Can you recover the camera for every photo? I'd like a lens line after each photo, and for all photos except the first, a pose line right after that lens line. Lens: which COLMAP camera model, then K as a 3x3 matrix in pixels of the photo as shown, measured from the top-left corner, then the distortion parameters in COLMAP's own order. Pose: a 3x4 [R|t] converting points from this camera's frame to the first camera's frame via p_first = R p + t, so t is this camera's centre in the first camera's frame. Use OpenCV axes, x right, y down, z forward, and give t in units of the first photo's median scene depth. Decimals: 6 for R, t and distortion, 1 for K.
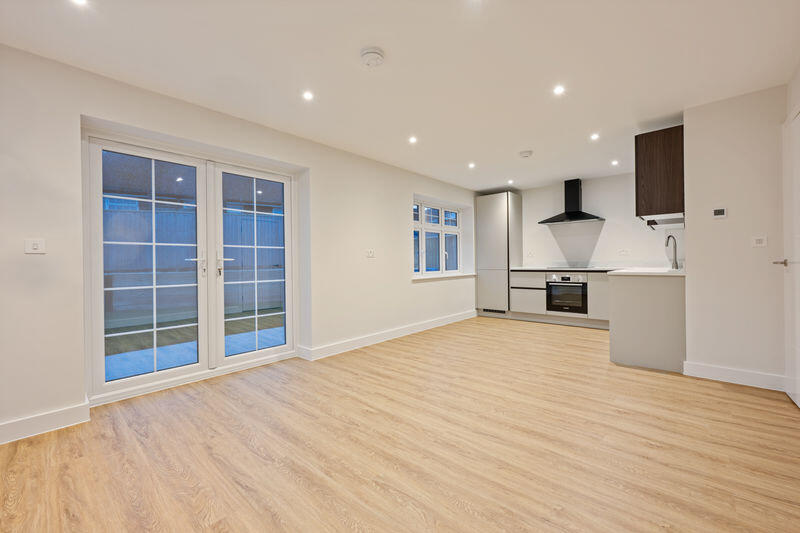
lens RADIAL K [[321.5, 0, 400.1], [0, 321.5, 266.0], [0, 0, 1]] dist [-0.000606, 0.000041]
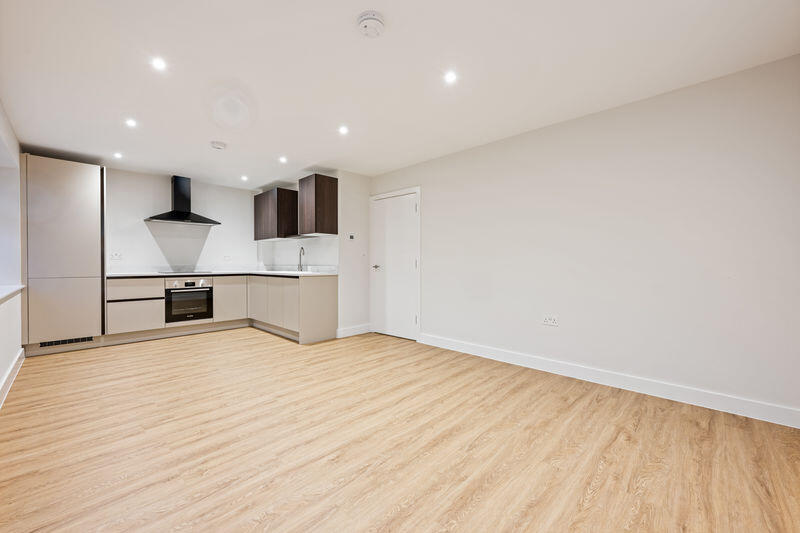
lens RADIAL K [[321.5, 0, 399.9], [0, 321.5, 264.3], [0, 0, 1]] dist [-0.000606, 0.000041]
pose [[0.045065, 0.011518, 0.998918, -0.634751], [0.011379, 0.999863, -0.012042, 0.001015], [-0.998919, 0.011910, 0.044928, 0.594186]]
